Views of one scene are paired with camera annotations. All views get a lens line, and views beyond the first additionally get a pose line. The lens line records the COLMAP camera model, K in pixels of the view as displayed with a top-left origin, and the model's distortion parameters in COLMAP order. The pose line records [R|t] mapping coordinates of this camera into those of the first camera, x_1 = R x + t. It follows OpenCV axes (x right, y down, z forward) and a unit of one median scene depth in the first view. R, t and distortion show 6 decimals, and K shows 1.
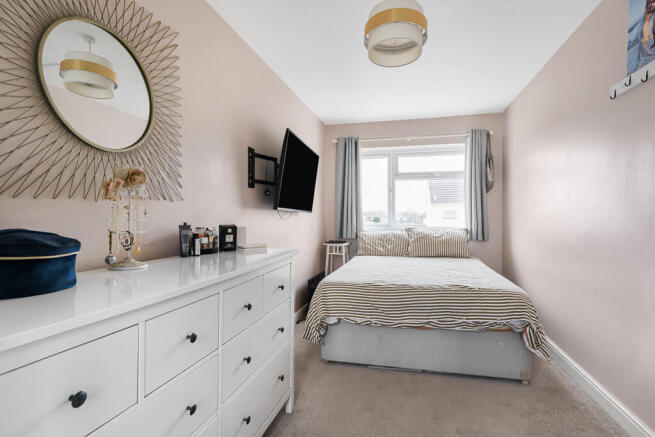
lens RADIAL K [[322.8, 0, 327.4], [0, 322.8, 212.5], [0, 0, 1]] dist [-0.002514, -0.000150]
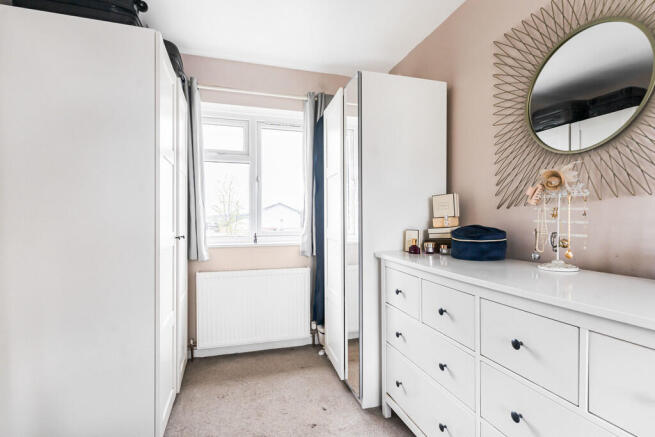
lens RADIAL K [[332.1, 0, 327.5], [0, 332.1, 218.5], [0, 0, 1]] dist [0.002610, 0.000434]
pose [[-0.855648, 0.009329, -0.517474, 0.404515], [0.014673, 0.999873, -0.006236, 0.006082], [0.517350, -0.012929, -0.855676, 1.114096]]
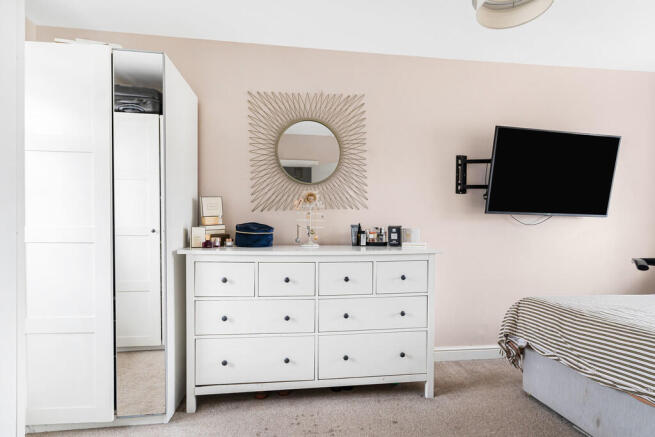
lens RADIAL K [[322.9, 0, 329.5], [0, 322.9, 227.2], [0, 0, 1]] dist [-0.000553, 0.000219]
pose [[0.362058, 0.005969, -0.932136, 0.860168], [0.003126, 0.999966, 0.007617, 0.035511], [0.932150, -0.005672, 0.362027, 0.313375]]
